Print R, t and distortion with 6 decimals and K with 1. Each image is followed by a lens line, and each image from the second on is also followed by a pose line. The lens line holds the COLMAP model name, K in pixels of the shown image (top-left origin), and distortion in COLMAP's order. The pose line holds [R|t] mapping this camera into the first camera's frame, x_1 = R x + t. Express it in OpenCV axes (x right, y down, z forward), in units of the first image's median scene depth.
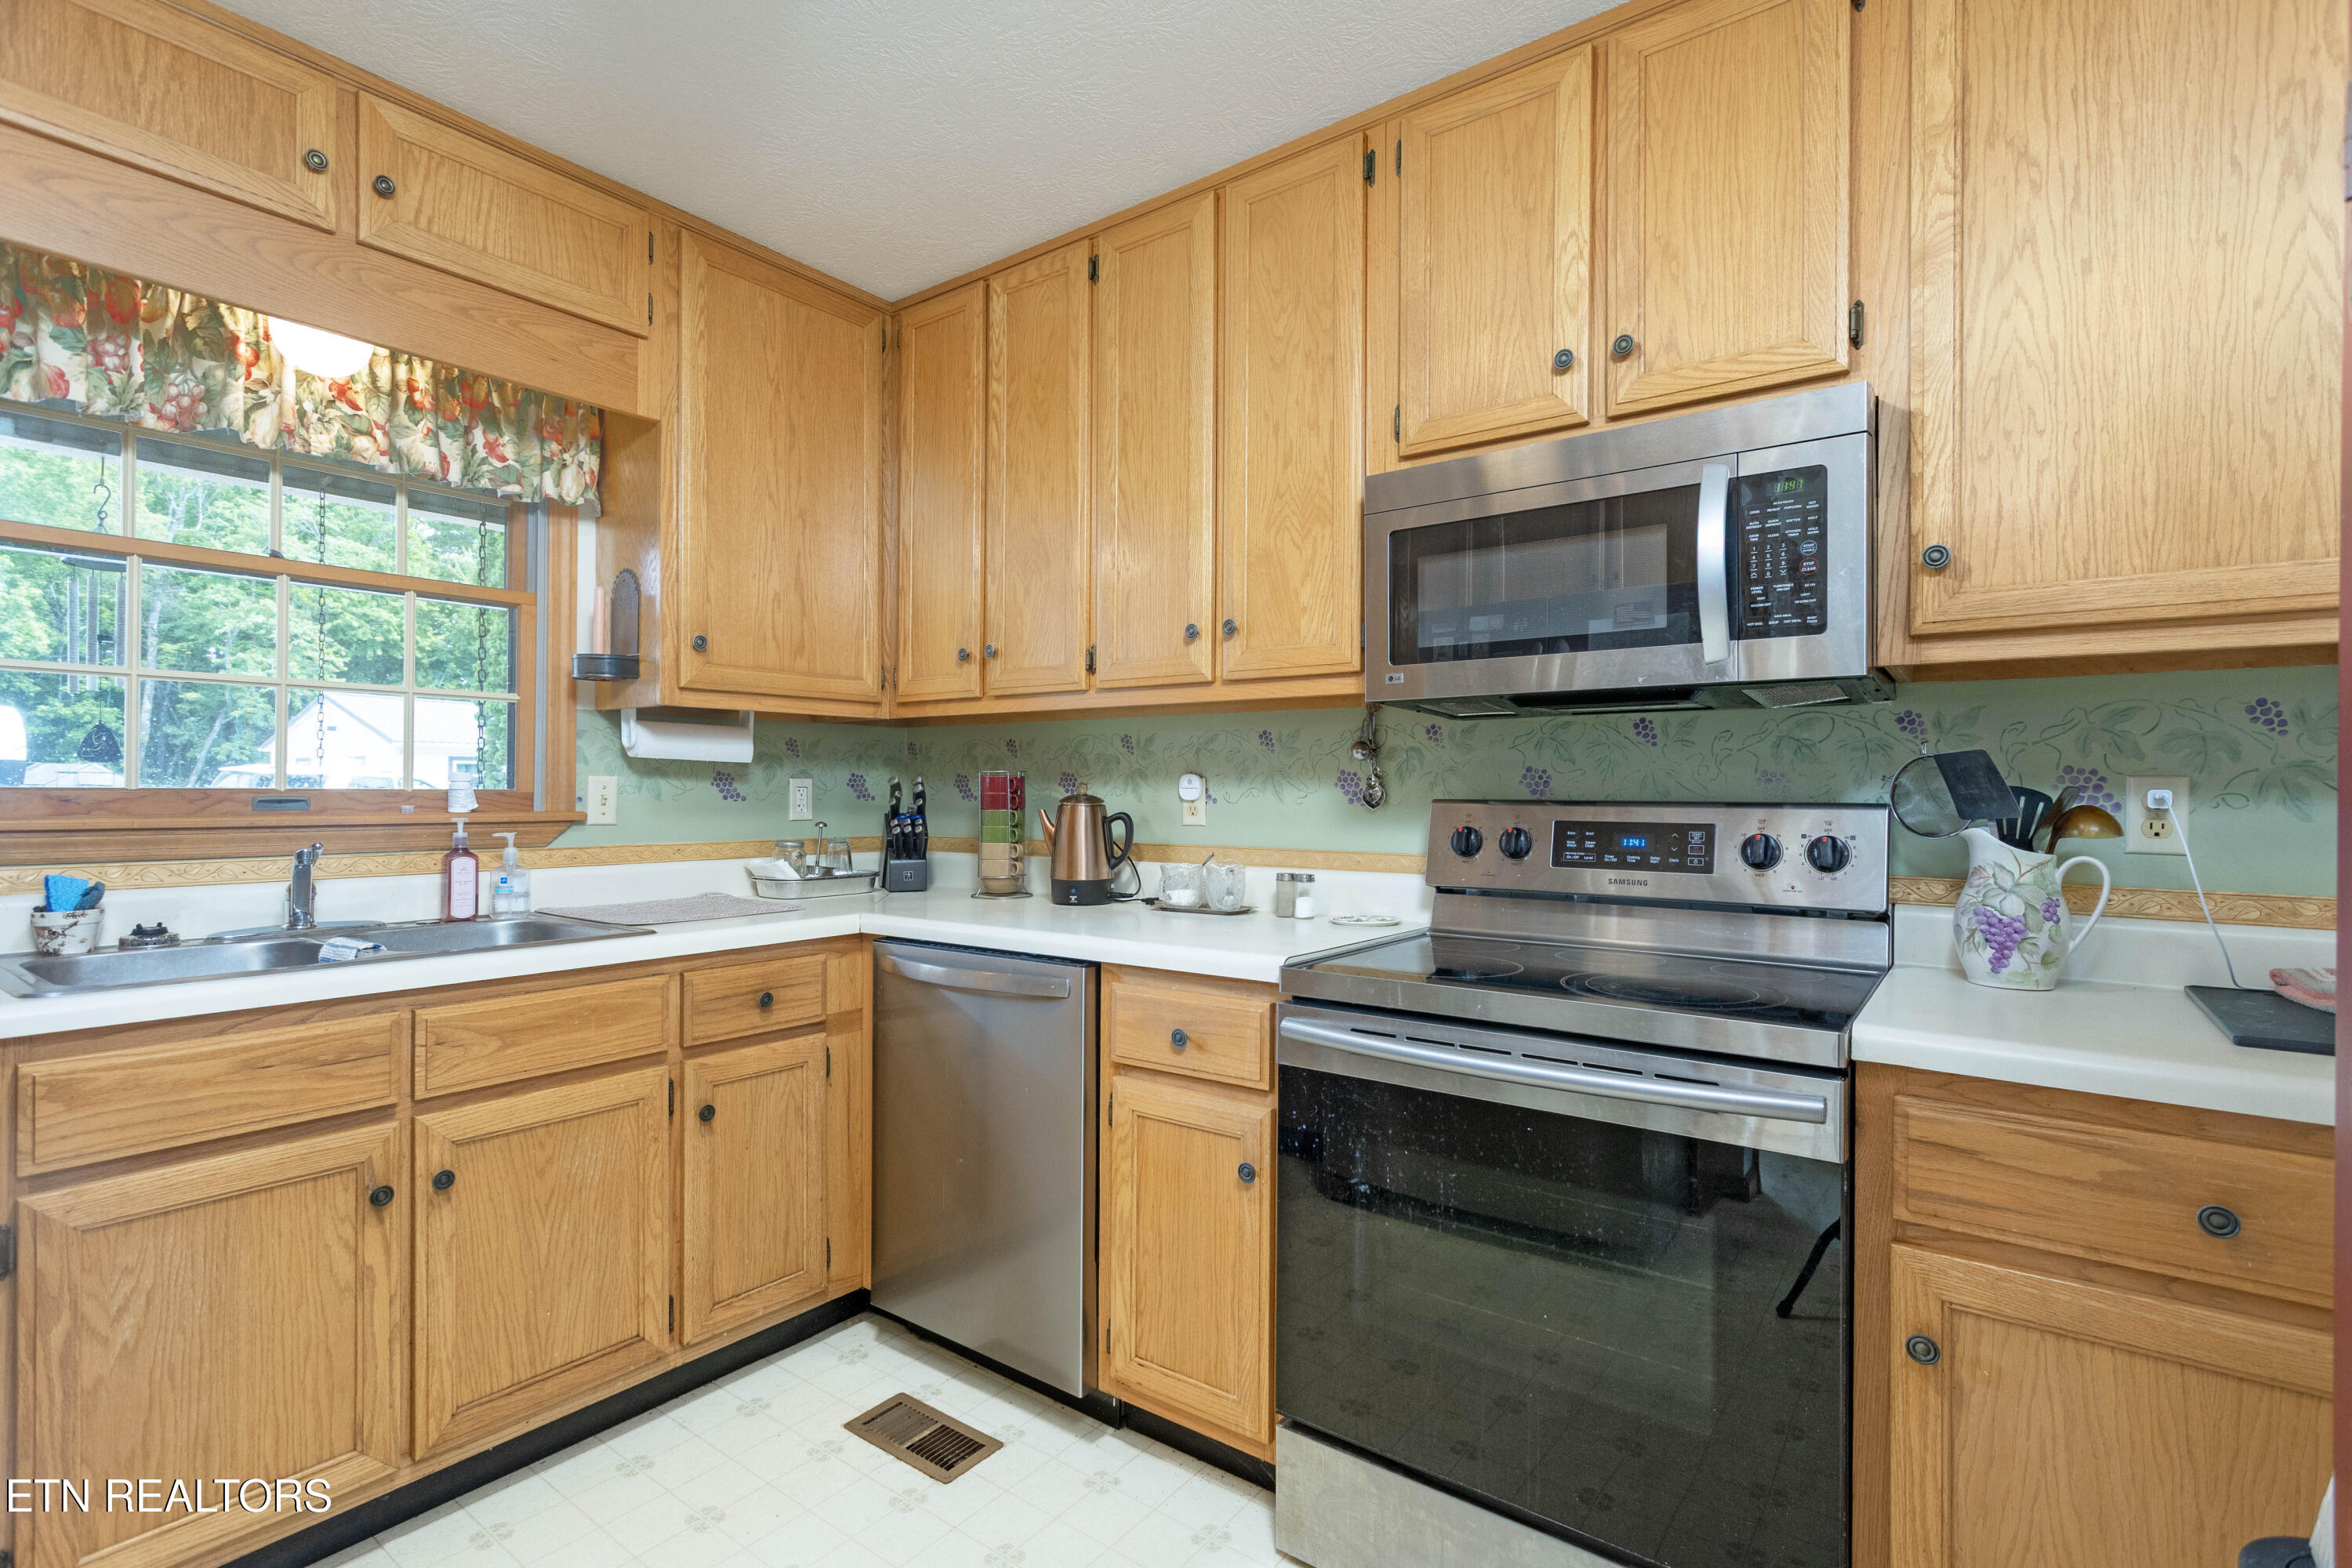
lens RADIAL K [[1115.1, 0, 1180.6], [0, 1115.1, 791.4], [0, 0, 1]] dist [-0.000309, 0.001639]
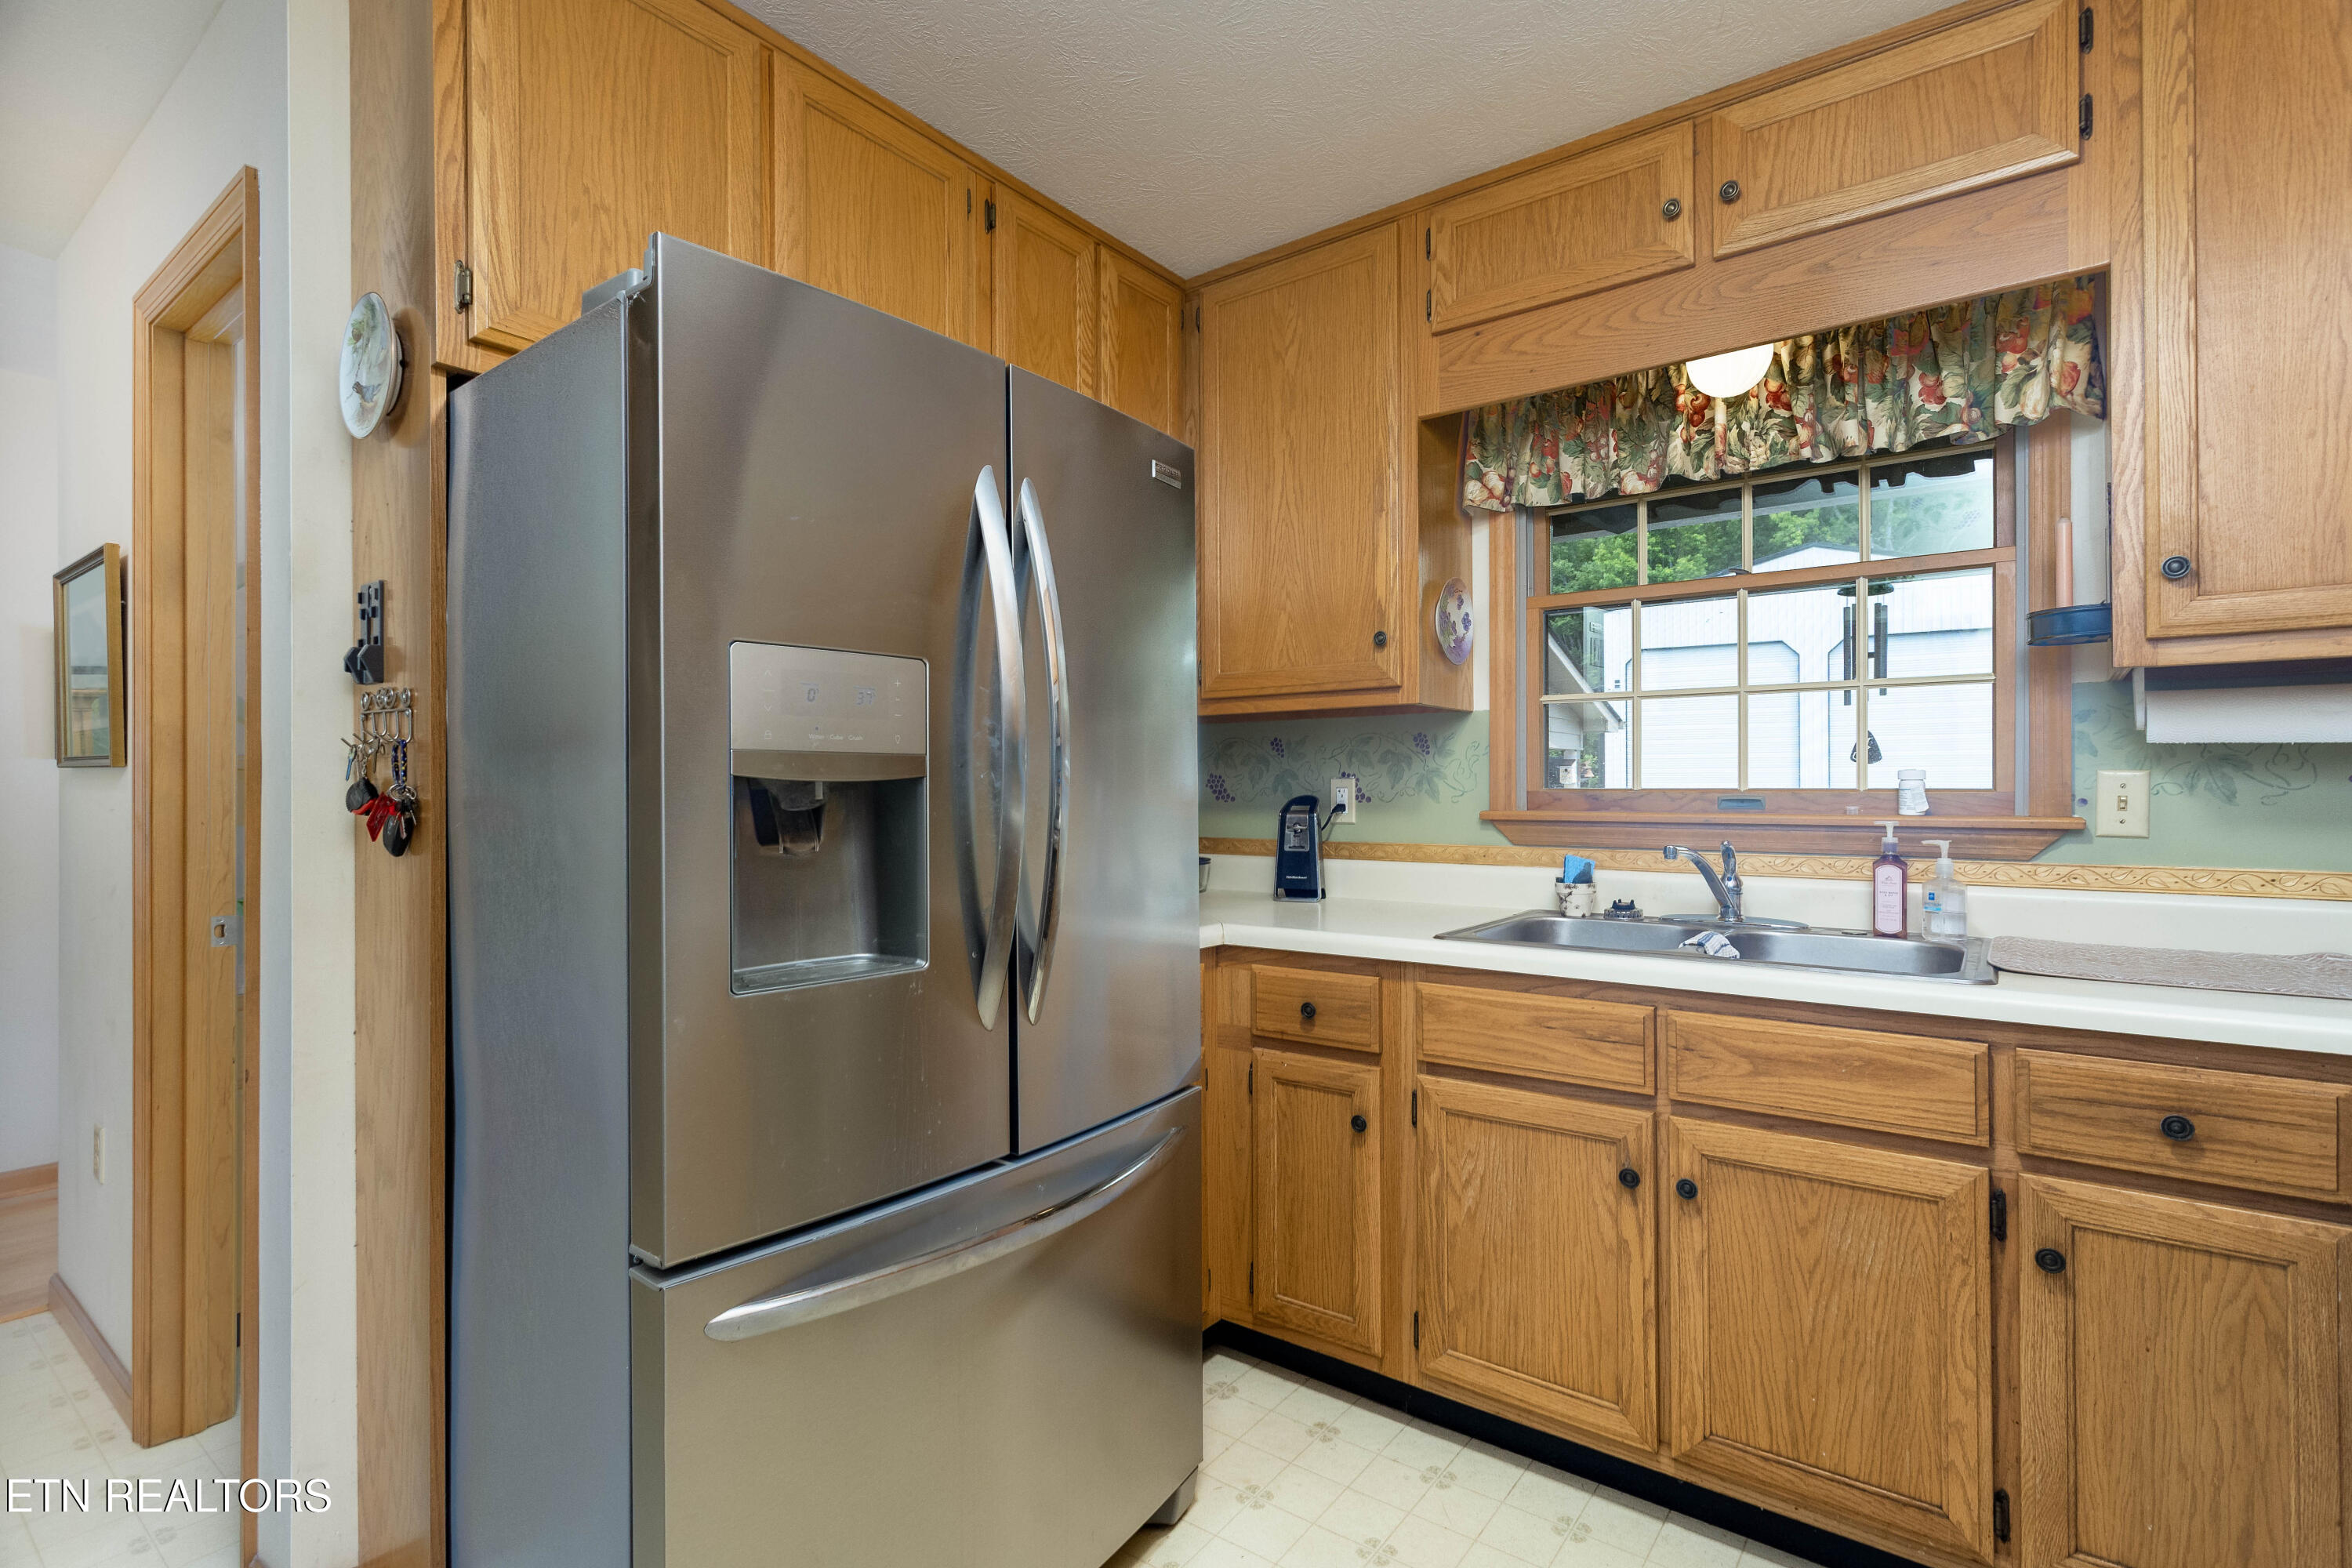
lens RADIAL K [[1115.1, 0, 1171.1], [0, 1115.1, 785.2], [0, 0, 1]] dist [-0.000309, 0.001639]
pose [[-0.017984, -0.003425, -0.999832, 0.297298], [0.003945, 0.999986, -0.003497, -0.004938], [0.999830, -0.004007, -0.017971, 0.507509]]
